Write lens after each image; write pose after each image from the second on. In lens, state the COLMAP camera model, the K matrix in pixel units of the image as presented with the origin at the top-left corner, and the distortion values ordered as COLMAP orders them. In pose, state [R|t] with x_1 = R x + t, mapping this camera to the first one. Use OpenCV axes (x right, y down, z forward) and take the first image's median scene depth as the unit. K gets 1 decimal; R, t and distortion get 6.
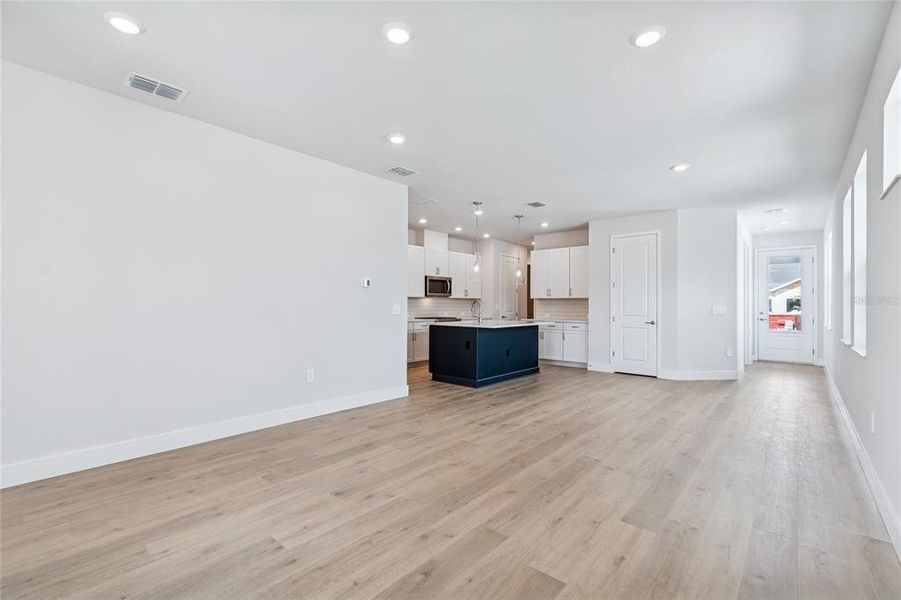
lens RADIAL K [[402.5, 0, 446.8], [0, 402.5, 302.1], [0, 0, 1]] dist [0.002344, -0.002807]
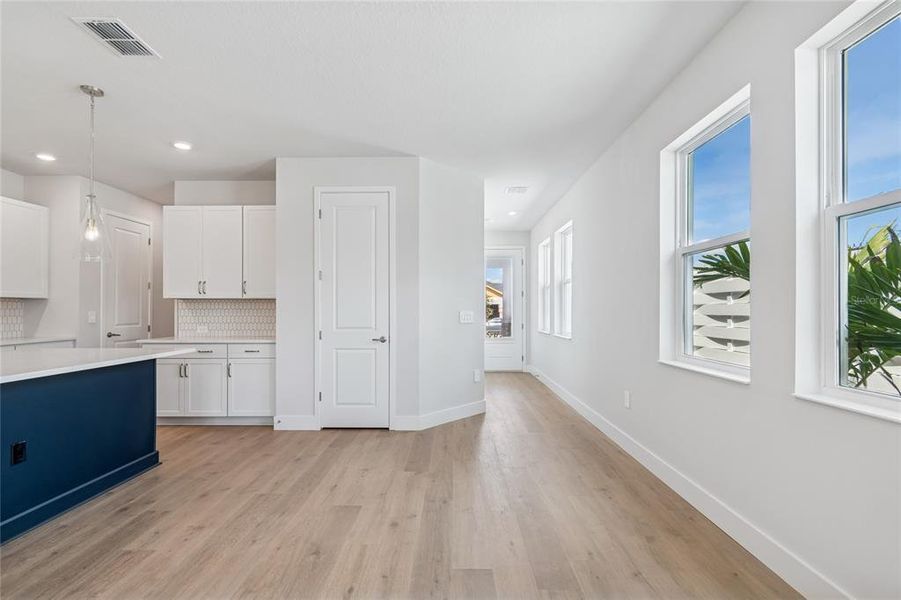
lens RADIAL K [[402.5, 0, 444.8], [0, 402.5, 308.6], [0, 0, 1]] dist [0.002344, -0.002807]
pose [[0.767922, -0.002097, 0.640540, 0.177287], [0.001333, 0.999998, 0.001676, 0.003942], [-0.640542, -0.000433, 0.767923, 0.431248]]
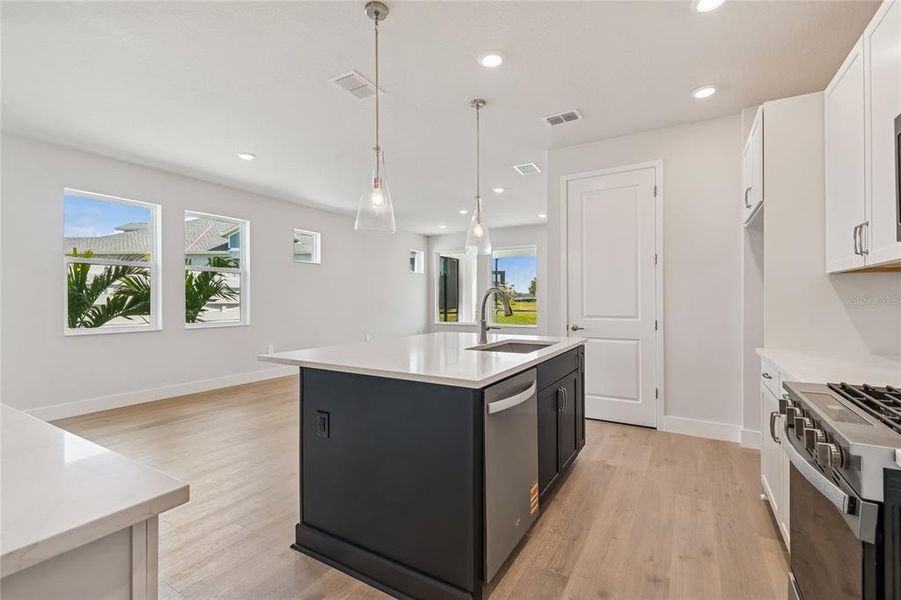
lens RADIAL K [[402.5, 0, 449.8], [0, 402.5, 301.0], [0, 0, 1]] dist [0.002344, -0.002807]
pose [[-0.982391, -0.005238, -0.186764, 0.171866], [-0.004034, 0.999969, -0.006826, 0.010174], [0.186794, -0.005953, -0.982381, 1.219337]]
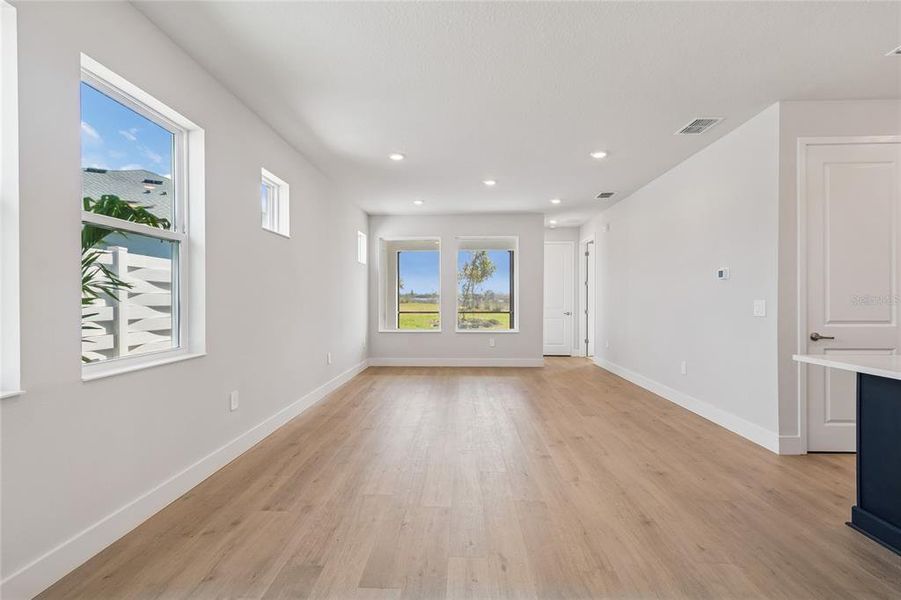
lens RADIAL K [[402.5, 0, 452.8], [0, 402.5, 301.4], [0, 0, 1]] dist [0.002344, -0.002807]
pose [[-0.773348, -0.004290, -0.633967, 0.458501], [0.000207, 0.999975, -0.007020, 0.007886], [0.633981, -0.005560, -0.773328, 0.808372]]
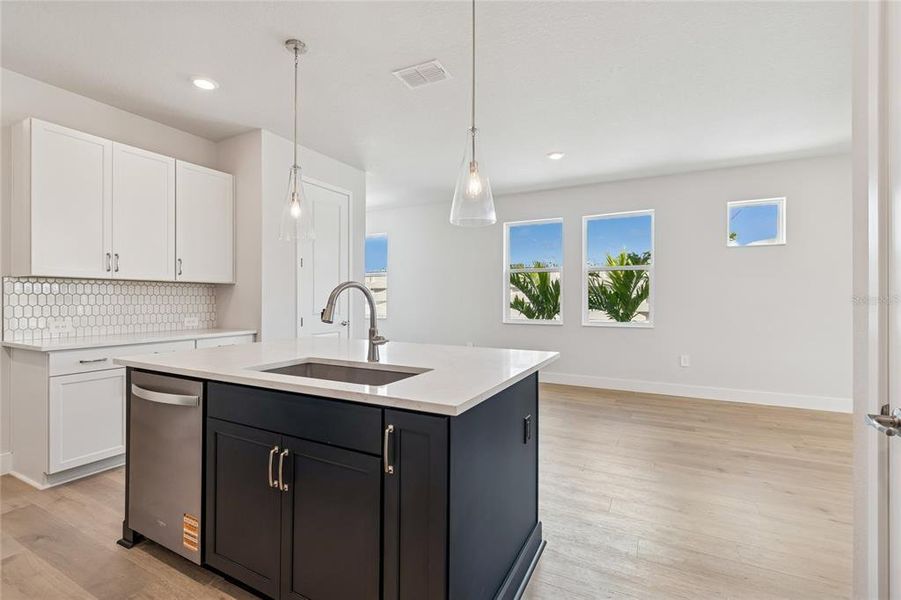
lens RADIAL K [[402.5, 0, 452.1], [0, 402.5, 297.6], [0, 0, 1]] dist [0.002344, -0.002807]
pose [[-0.238135, -0.008283, 0.971197, -0.181986], [-0.011867, 0.999914, 0.005618, 0.001814], [-0.971160, -0.010188, -0.238212, 0.884724]]
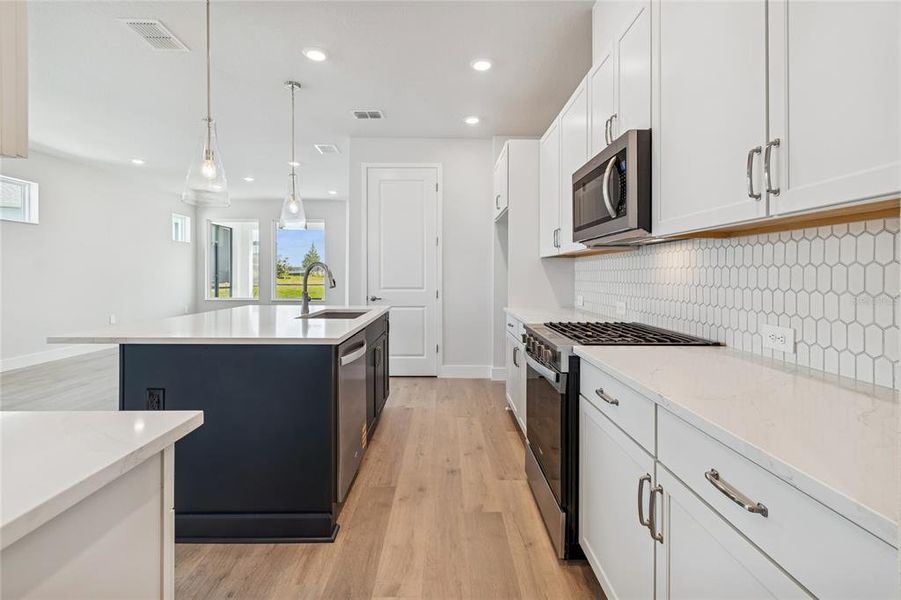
lens RADIAL K [[402.5, 0, 453.1], [0, 402.5, 278.3], [0, 0, 1]] dist [0.002344, -0.002807]
pose [[-0.736134, -0.003620, -0.676827, 0.231941], [-0.003701, 0.999992, -0.001323, 0.011508], [0.676826, 0.001531, -0.736141, 1.253625]]
